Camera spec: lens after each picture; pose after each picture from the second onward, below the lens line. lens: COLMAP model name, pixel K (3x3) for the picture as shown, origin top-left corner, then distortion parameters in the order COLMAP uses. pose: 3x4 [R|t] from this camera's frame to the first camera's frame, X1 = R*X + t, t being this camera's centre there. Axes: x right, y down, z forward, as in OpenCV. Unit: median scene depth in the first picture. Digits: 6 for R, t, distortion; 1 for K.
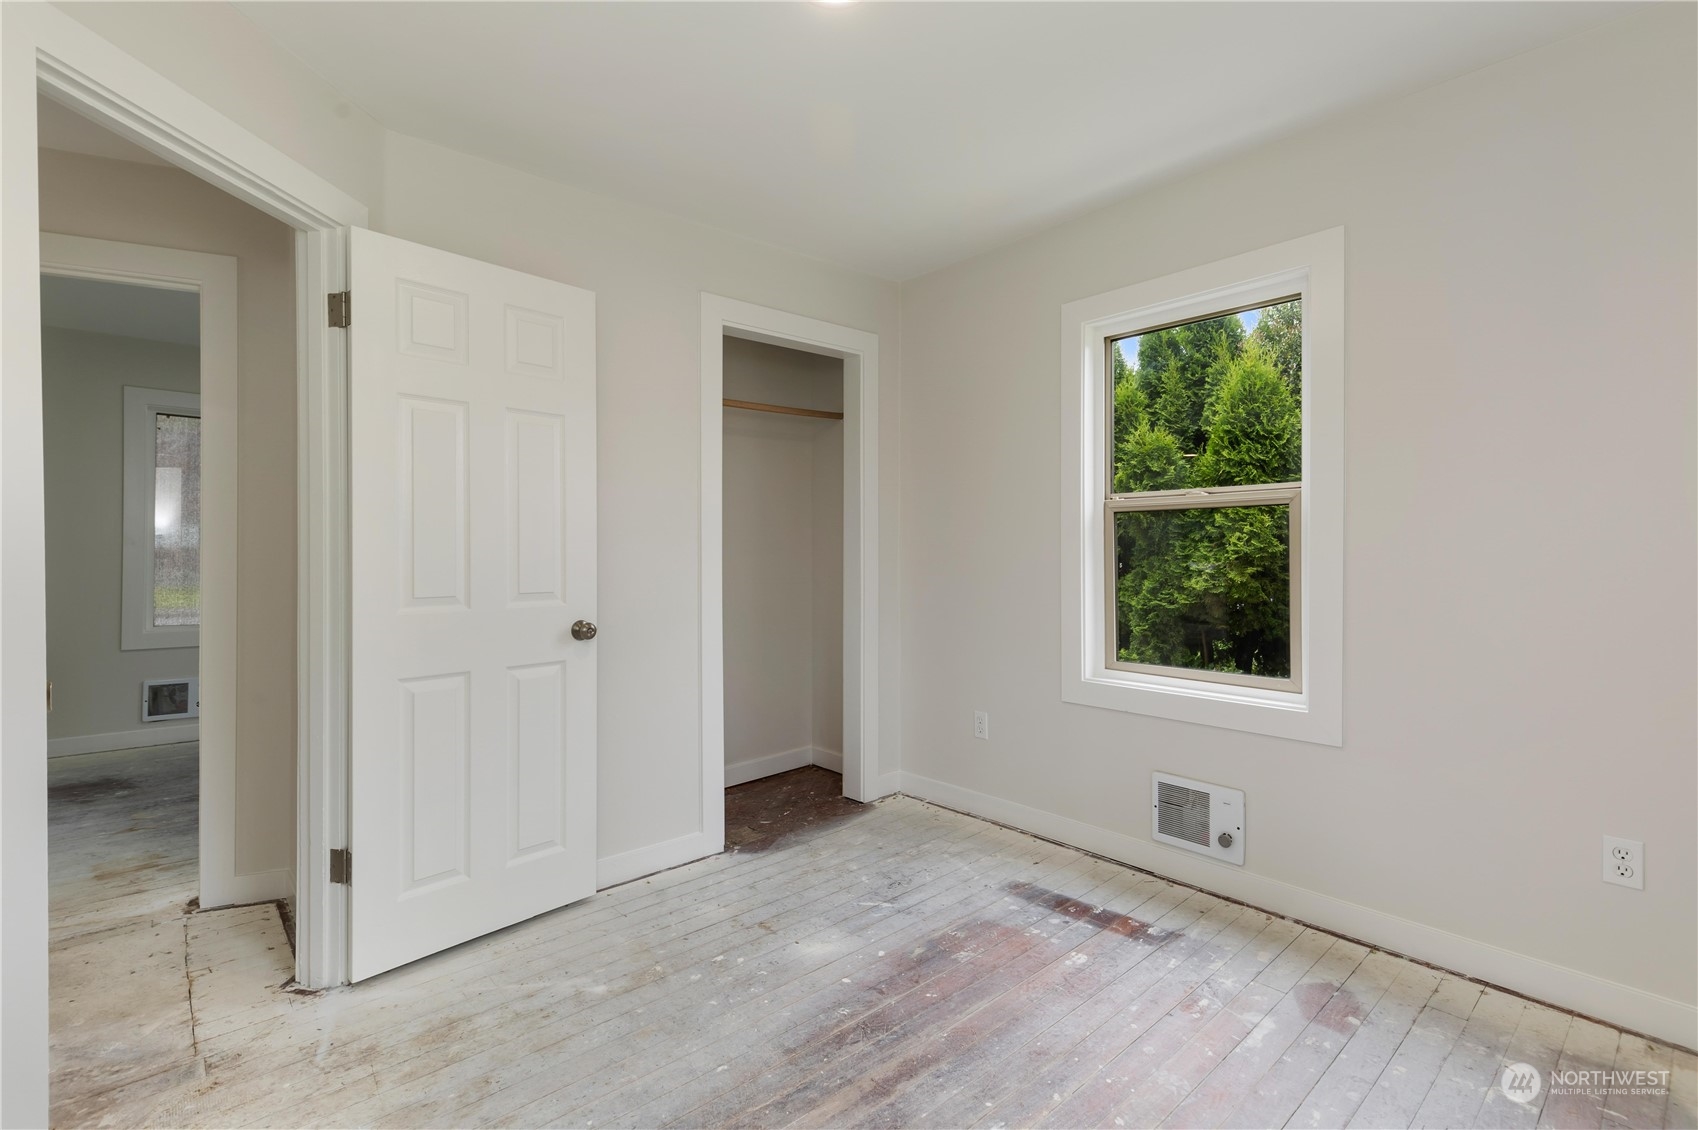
lens RADIAL K [[784.4, 0, 850.2], [0, 784.4, 560.0], [0, 0, 1]] dist [0.007575, -0.000755]
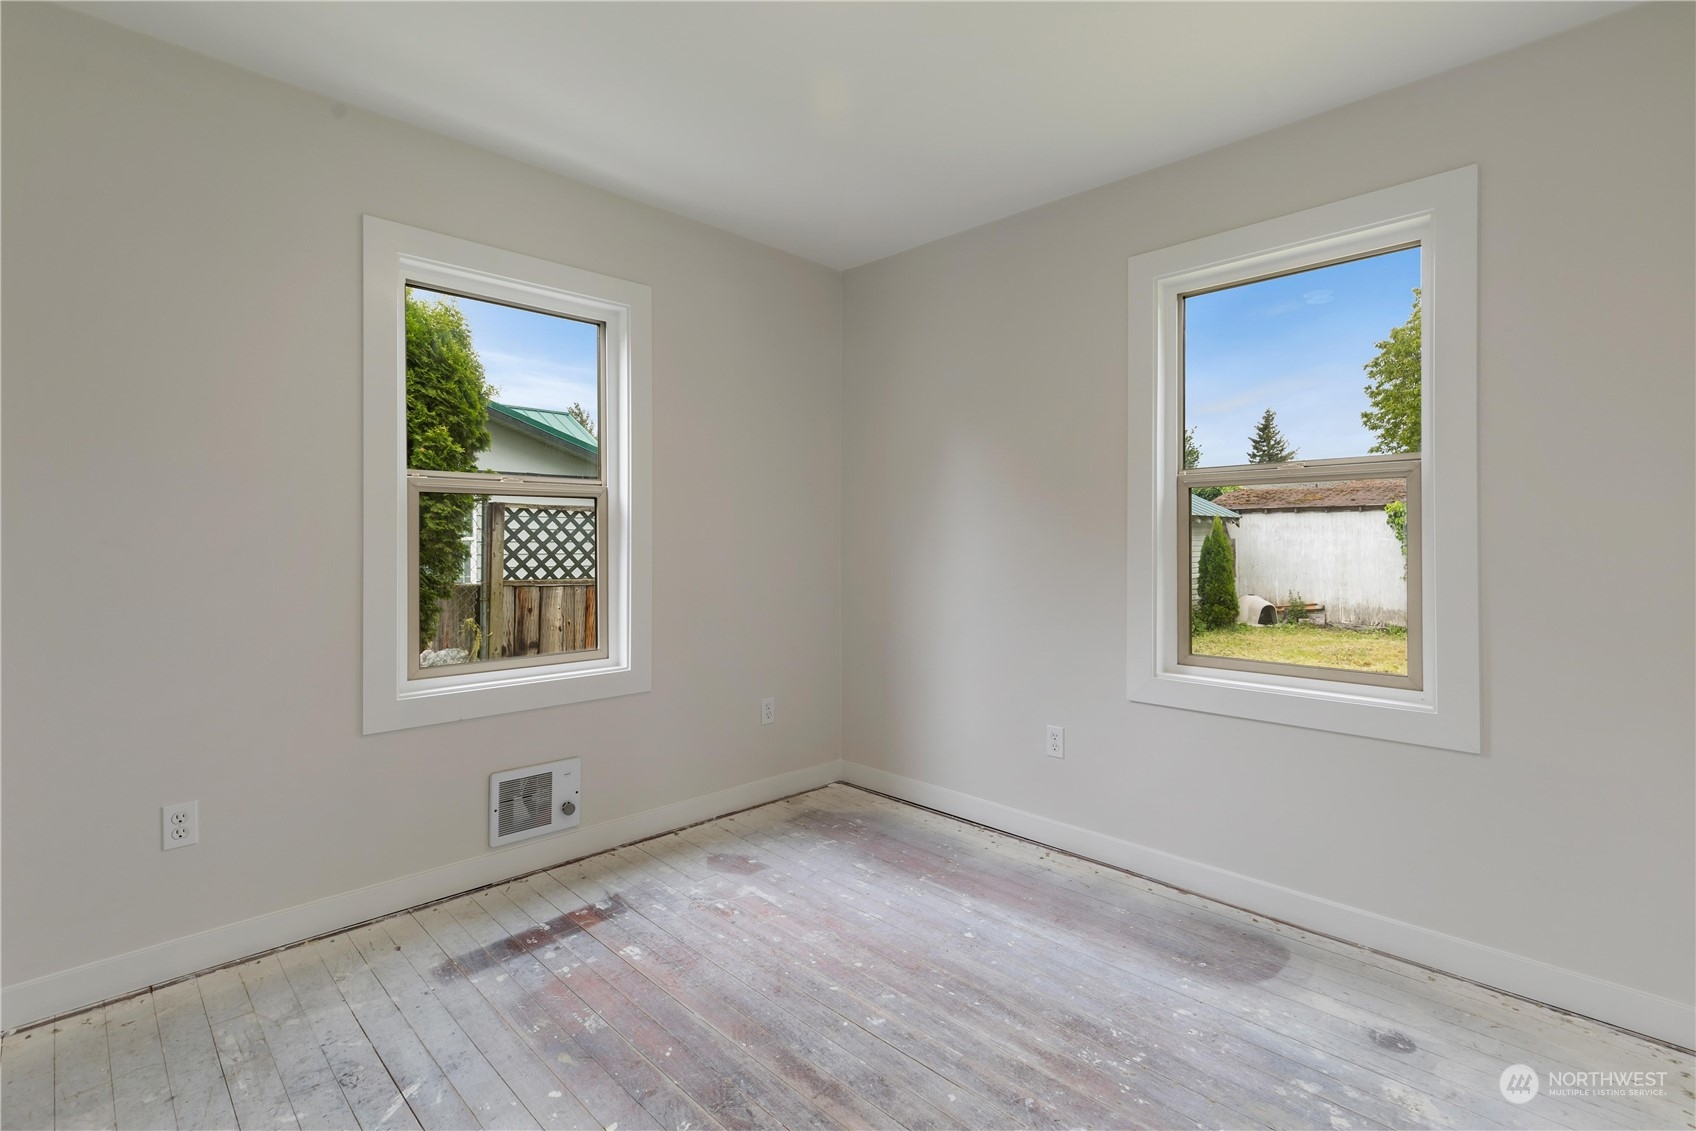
lens RADIAL K [[783.4, 0, 849.2], [0, 783.4, 560.5], [0, 0, 1]] dist [0.007575, -0.000755]
pose [[-0.056806, -0.023927, 0.998098, -0.642011], [0.012844, 0.999613, 0.024695, -0.003167], [-0.998303, 0.014223, -0.056476, 0.716824]]
